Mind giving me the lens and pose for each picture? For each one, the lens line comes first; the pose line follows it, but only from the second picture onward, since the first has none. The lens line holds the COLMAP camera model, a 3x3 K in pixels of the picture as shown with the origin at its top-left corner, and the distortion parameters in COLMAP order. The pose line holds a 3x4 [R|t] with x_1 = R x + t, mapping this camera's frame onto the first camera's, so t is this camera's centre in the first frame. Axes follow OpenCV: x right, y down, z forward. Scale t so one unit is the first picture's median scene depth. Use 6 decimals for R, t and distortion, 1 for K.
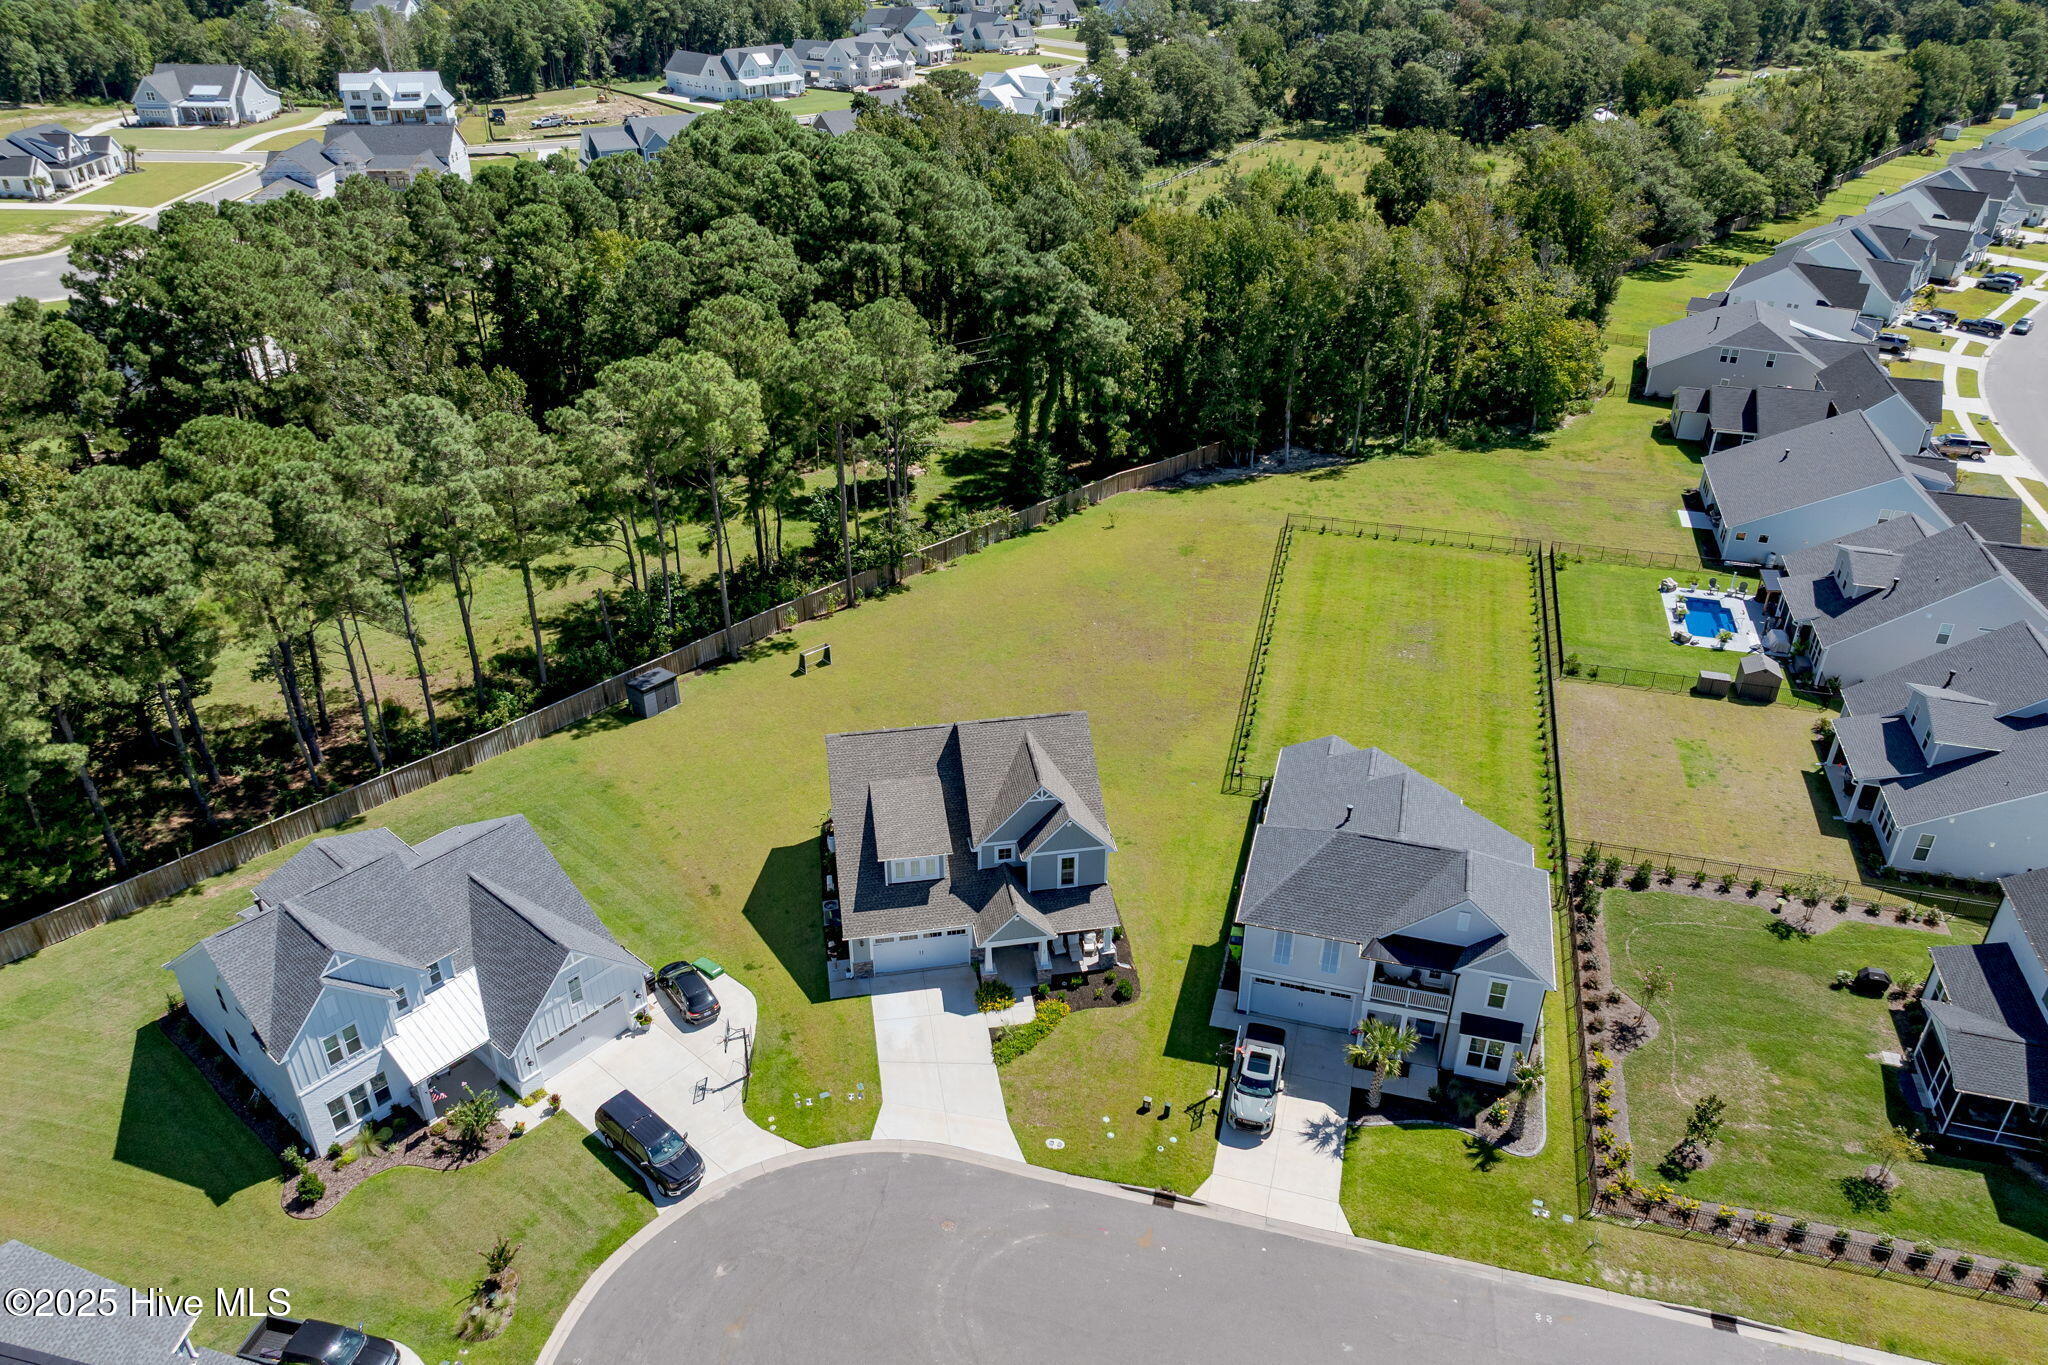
lens RADIAL K [[1454.0, 0, 1037.0], [0, 1454.0, 674.9], [0, 0, 1]] dist [-0.028483, 0.030258]
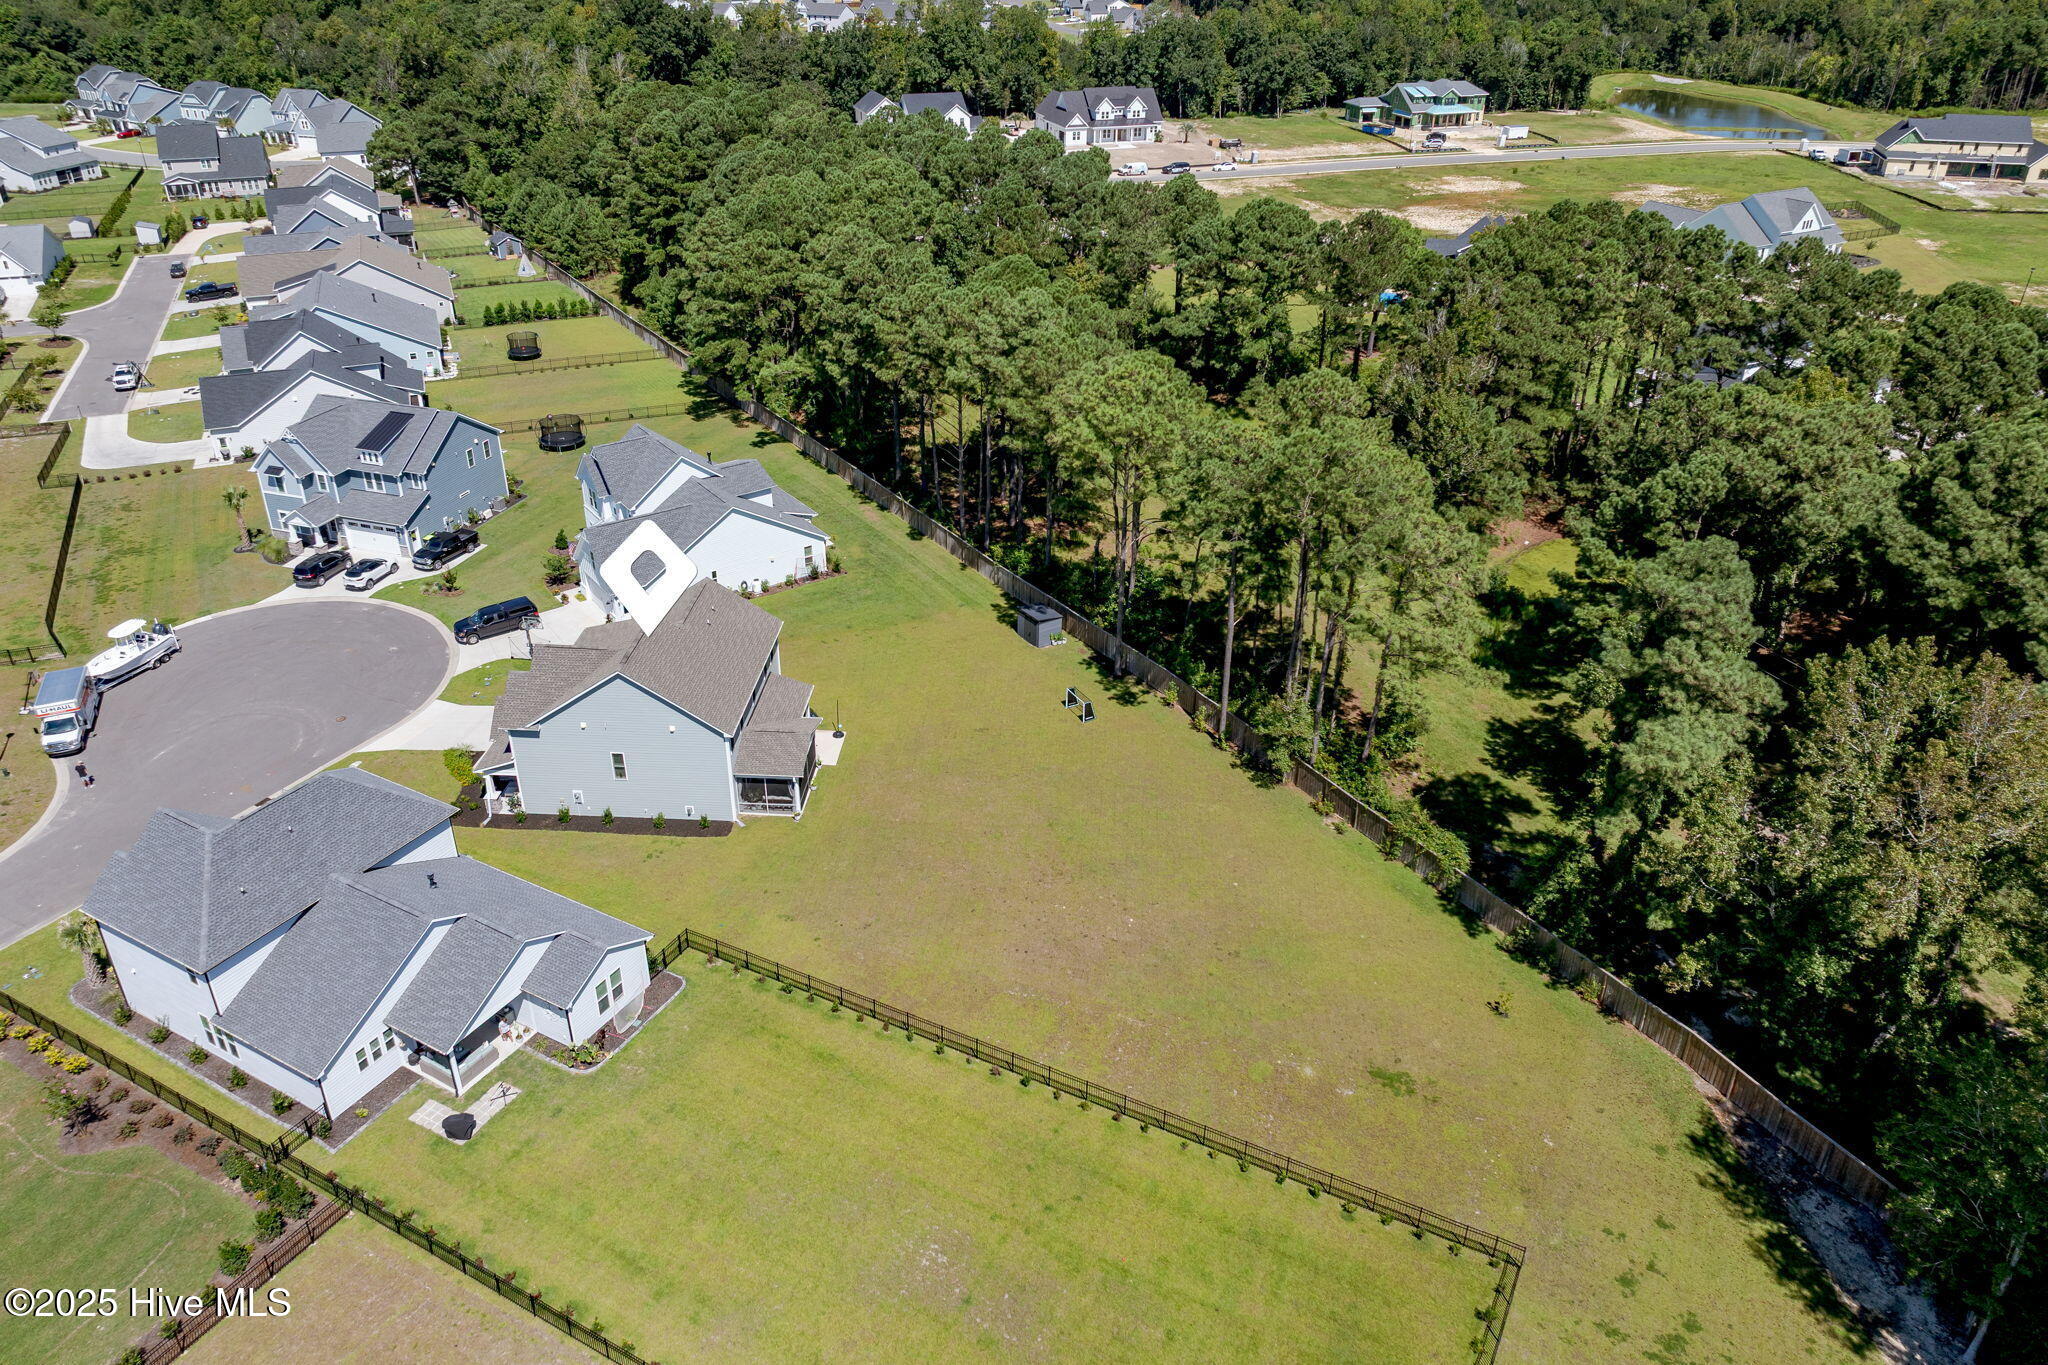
lens RADIAL K [[1332.3, 0, 1013.2], [0, 1332.3, 757.4], [0, 0, 1]] dist [-0.000838, -0.001178]
pose [[-0.245776, 0.523064, -0.816087, 0.500583], [-0.482224, 0.664357, 0.571042, -0.398124], [0.840865, 0.533886, 0.088951, 0.782630]]
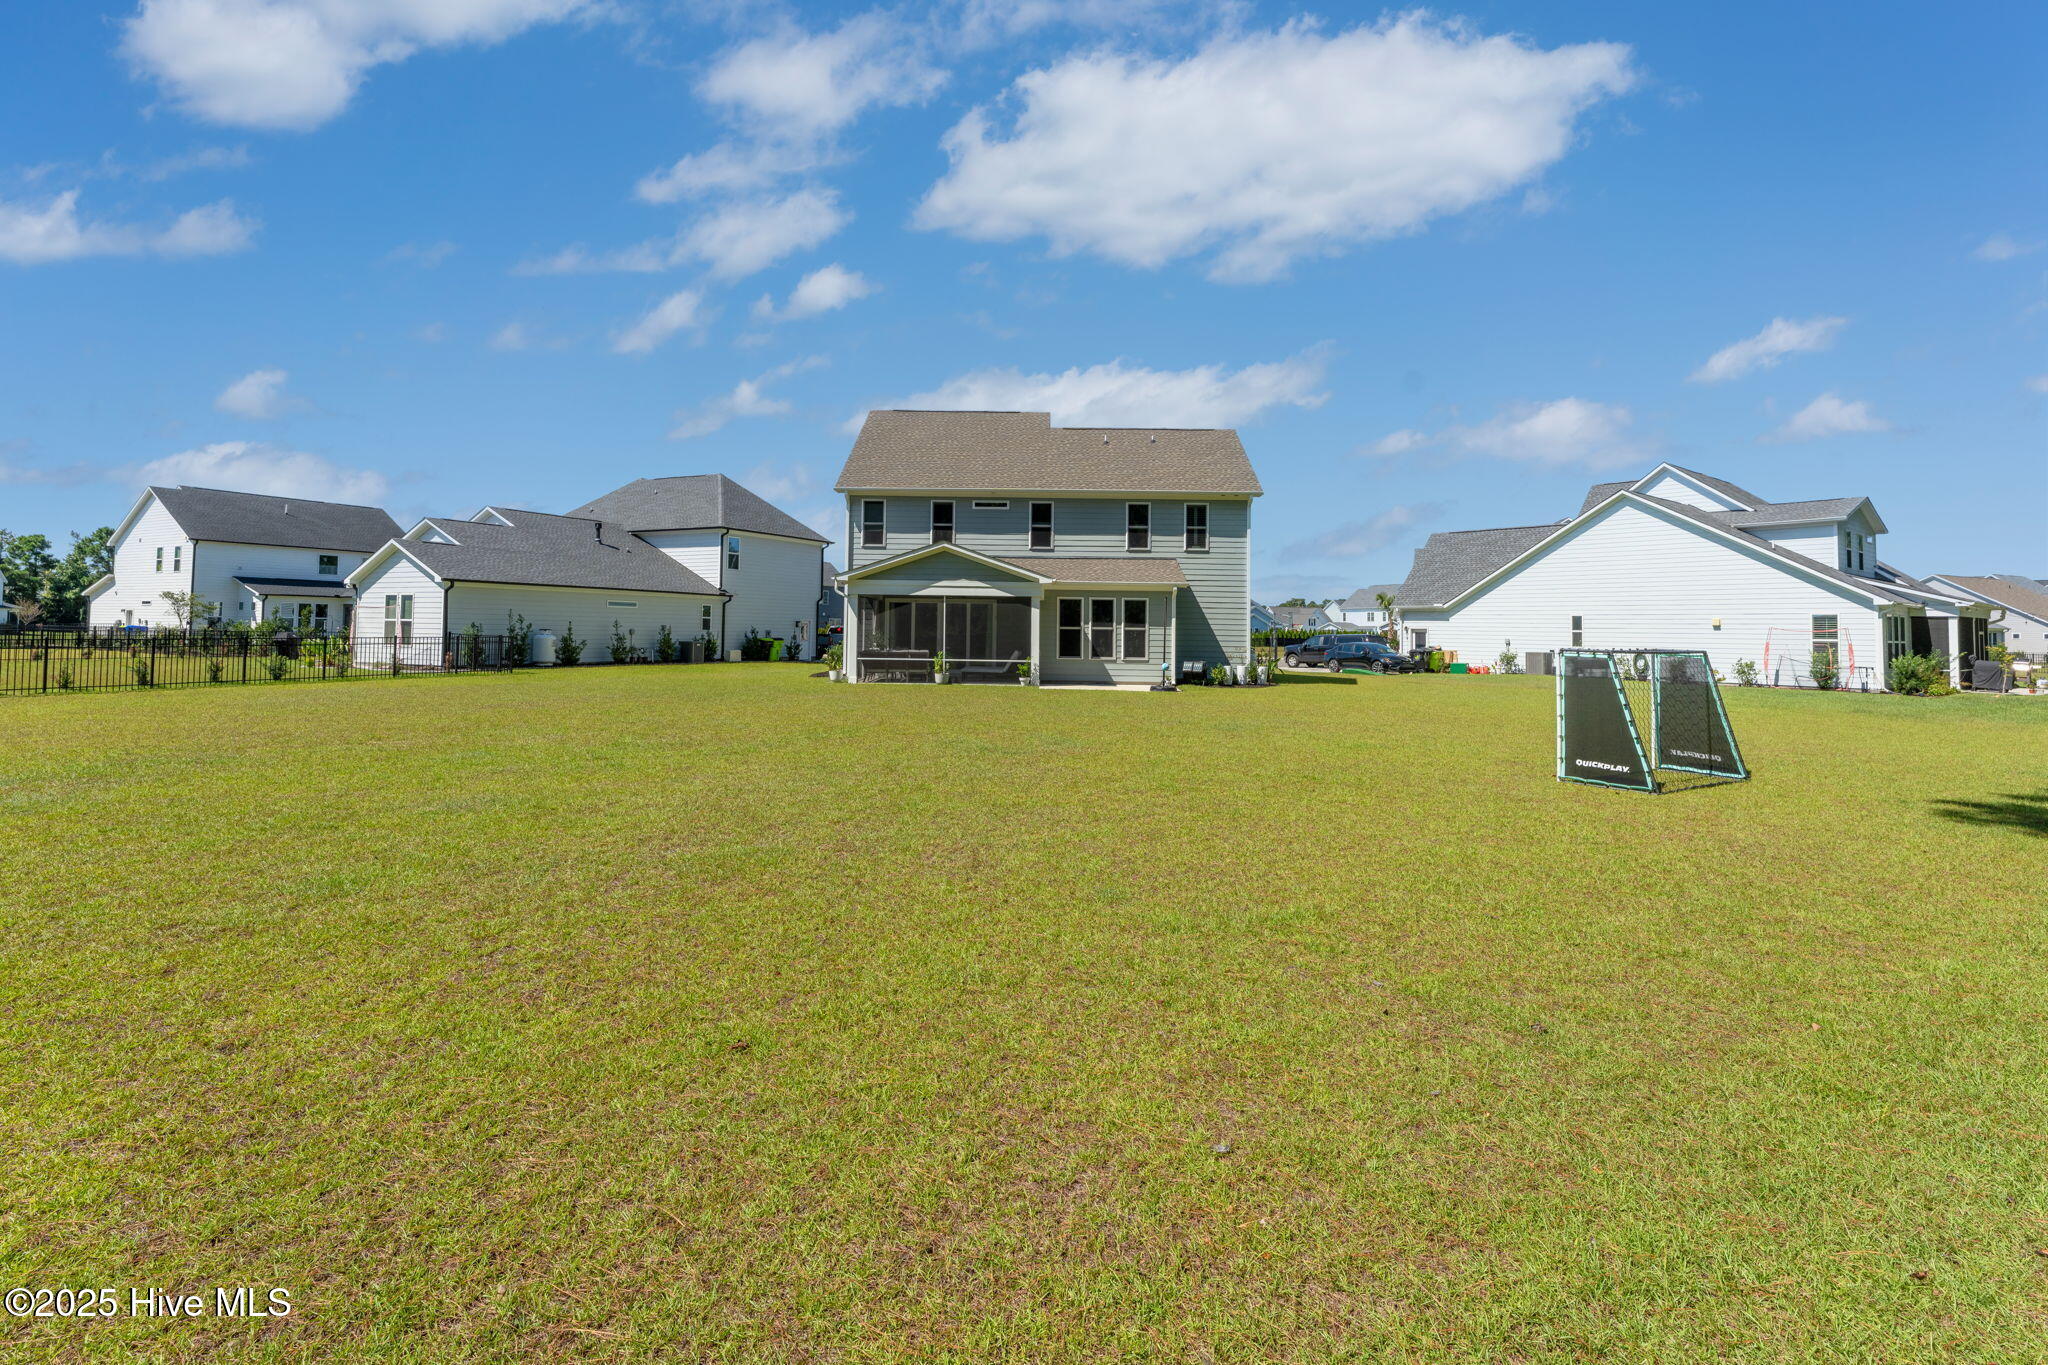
lens RADIAL K [[949.9, 0, 1022.2], [0, 949.9, 568.8], [0, 0, 1]] dist [-0.000117, 0.000142]
pose [[-0.981497, -0.004773, 0.191416, -0.084903], [0.080983, 0.895527, 0.437577, -0.073061], [-0.173507, 0.444982, -0.878571, 0.952730]]
